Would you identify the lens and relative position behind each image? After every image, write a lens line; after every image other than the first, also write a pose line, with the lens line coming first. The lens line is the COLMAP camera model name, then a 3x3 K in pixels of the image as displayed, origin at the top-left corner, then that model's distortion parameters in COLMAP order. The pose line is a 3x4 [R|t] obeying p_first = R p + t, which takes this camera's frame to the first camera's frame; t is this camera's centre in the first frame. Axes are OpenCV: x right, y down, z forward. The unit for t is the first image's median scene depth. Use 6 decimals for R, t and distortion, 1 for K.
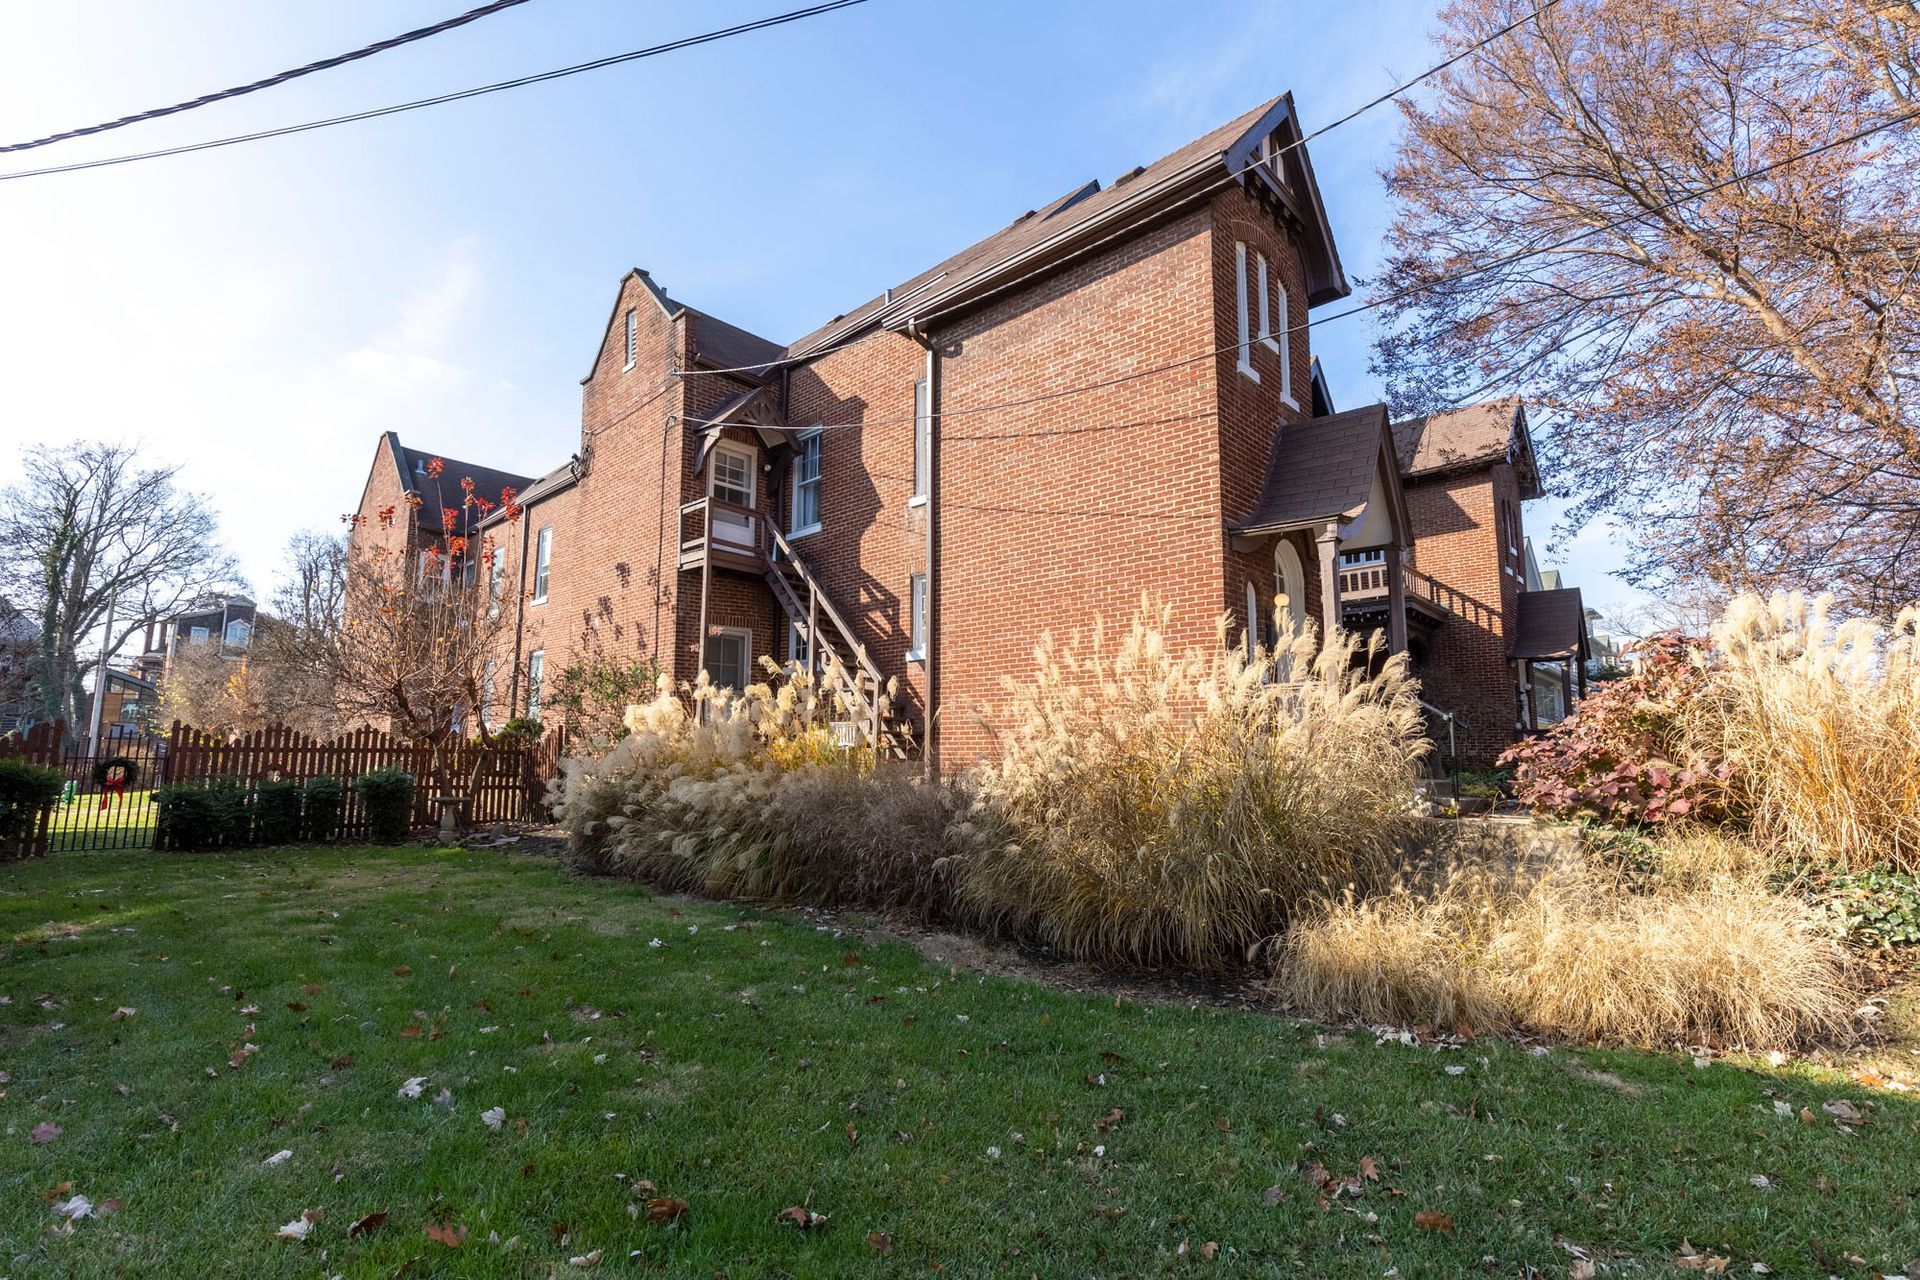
lens RADIAL K [[849.9, 0, 960.0], [0, 849.9, 640.0], [0, 0, 1]] dist [0.002219, 0.000190]
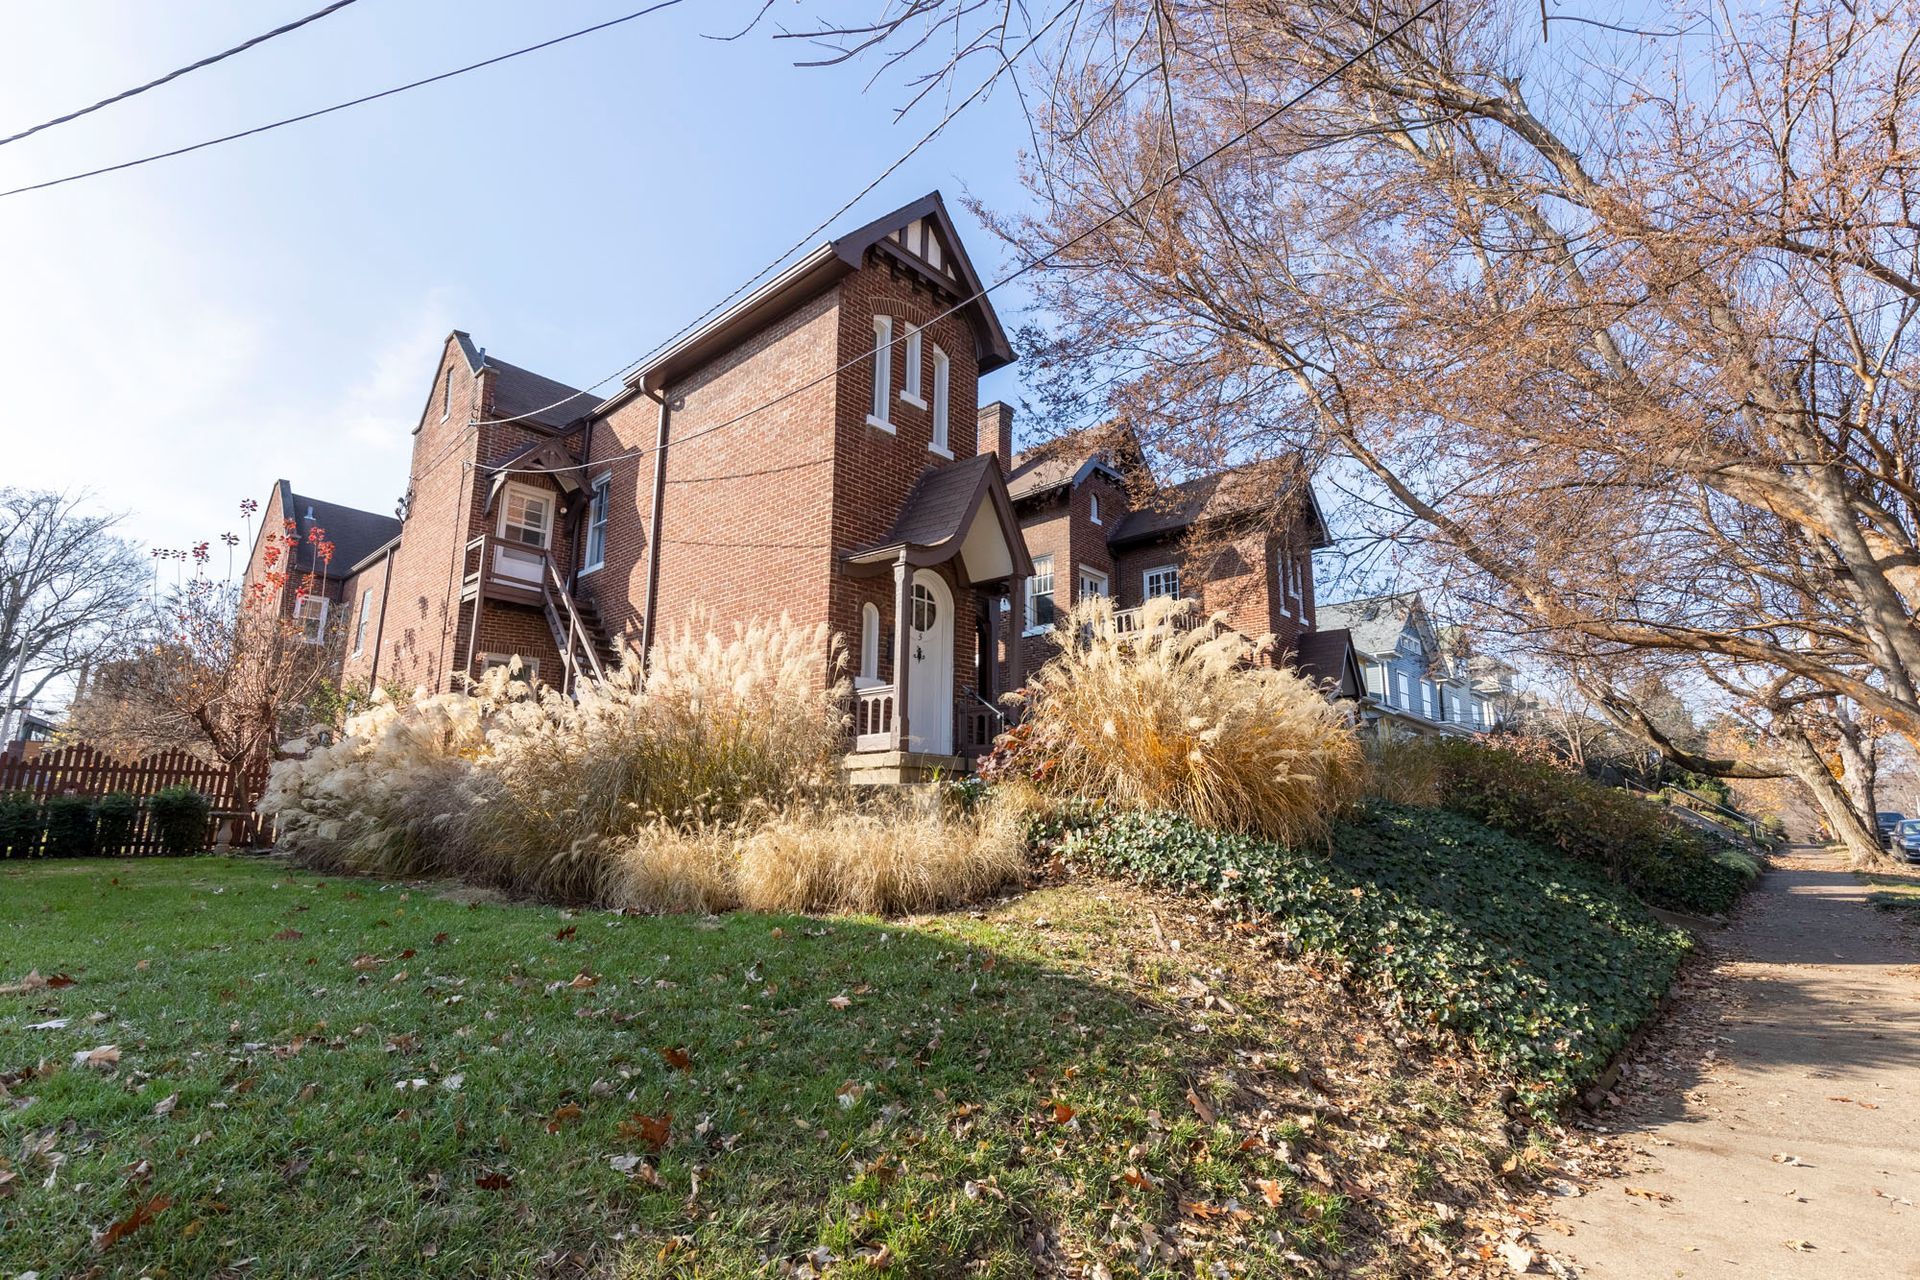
lens RADIAL K [[865.0, 0, 956.7], [0, 865.0, 640.6], [0, 0, 1]] dist [0.003522, 0.000244]
pose [[0.999930, 0.005479, 0.010486, 0.283383], [-0.004755, 0.997680, -0.067908, 0.038046], [-0.010834, 0.067854, 0.997636, -0.102599]]
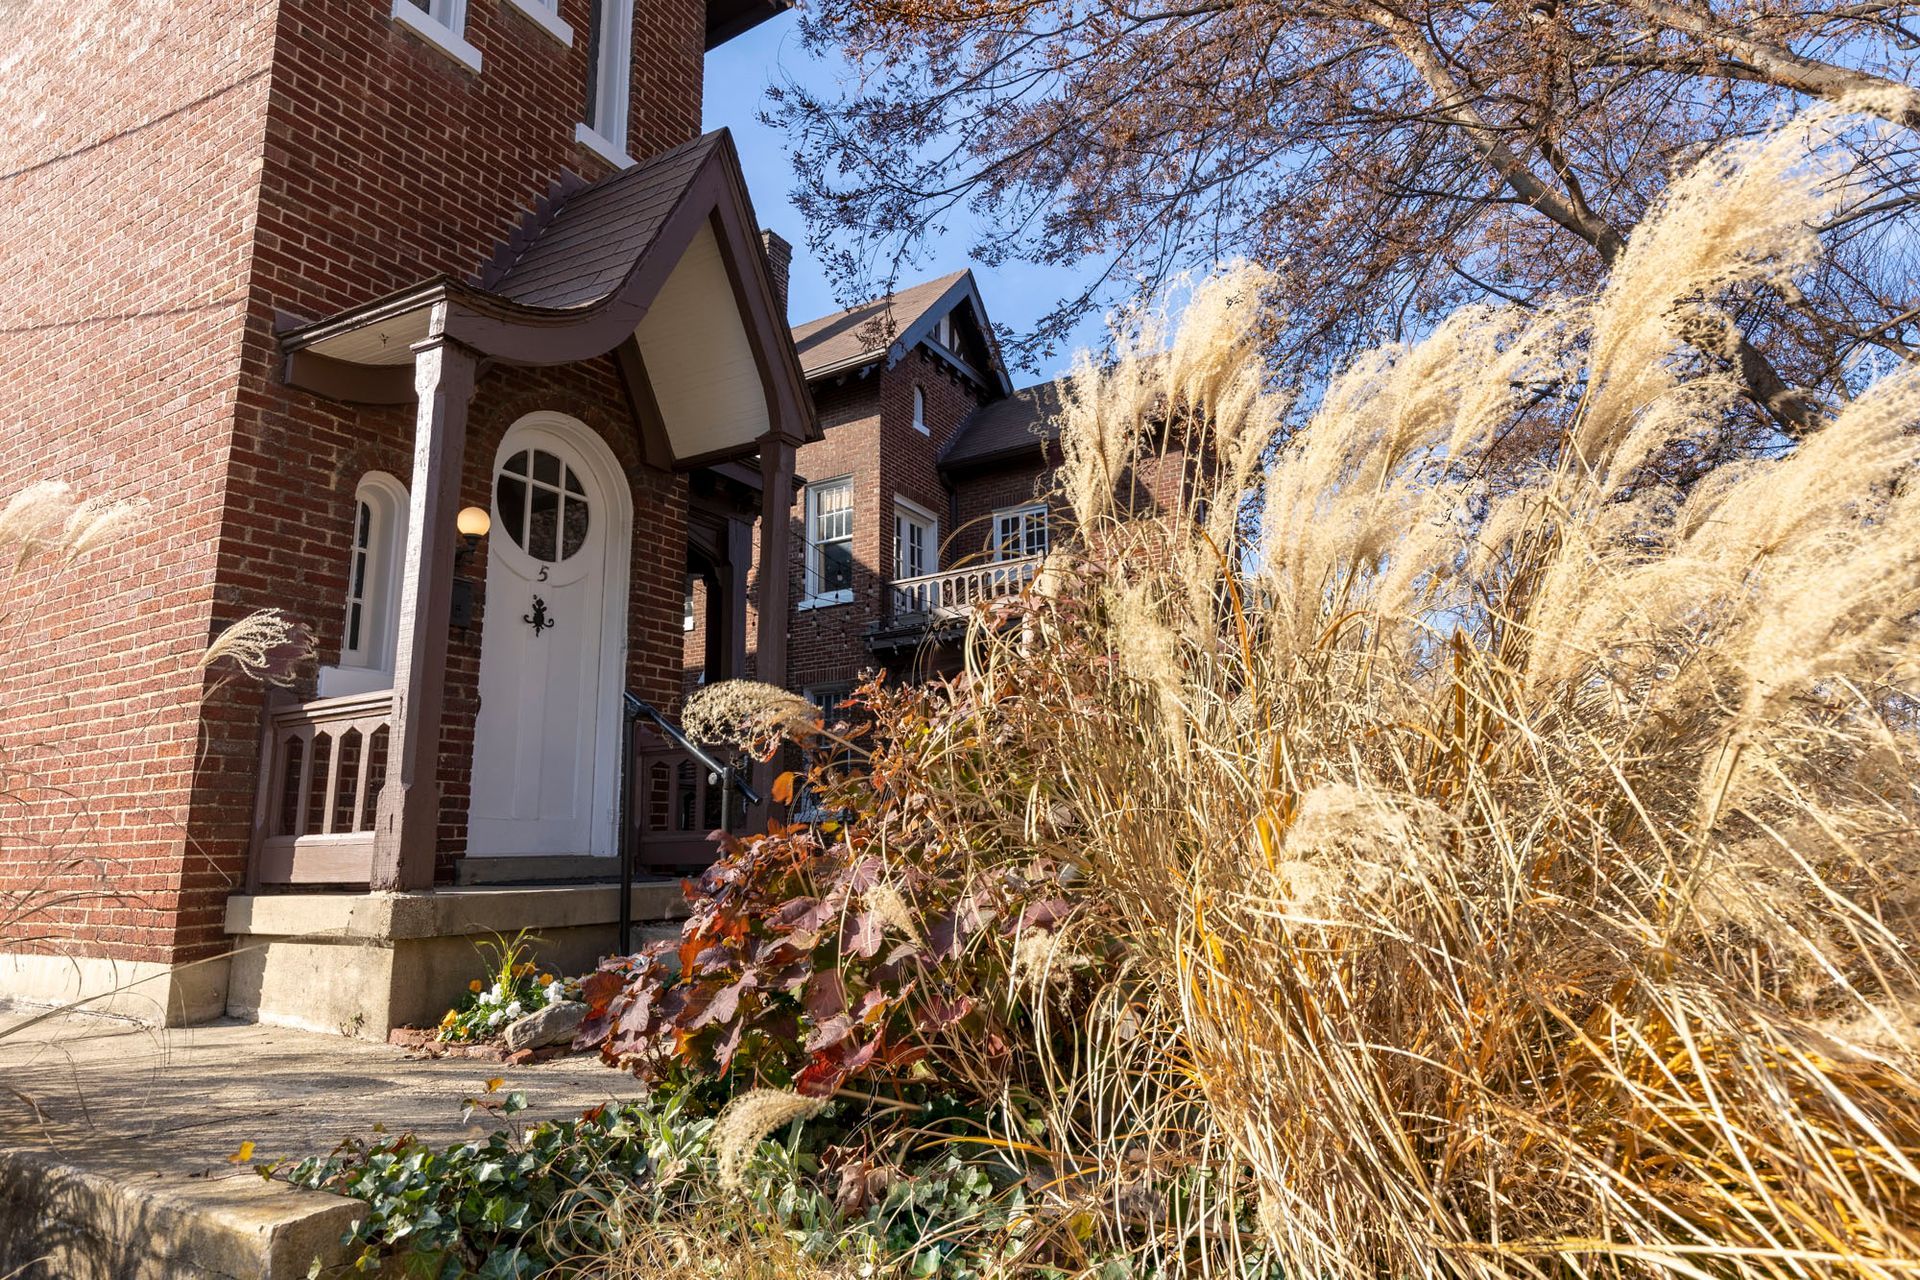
lens RADIAL K [[1070.5, 0, 960.0], [0, 1070.5, 640.0], [0, 0, 1]] dist [0.003224, 0.000602]
pose [[0.973670, 0.020196, 0.227064, 0.321569], [-0.006115, 0.998023, -0.062547, 0.030826], [-0.227879, 0.059512, 0.971869, 0.256069]]
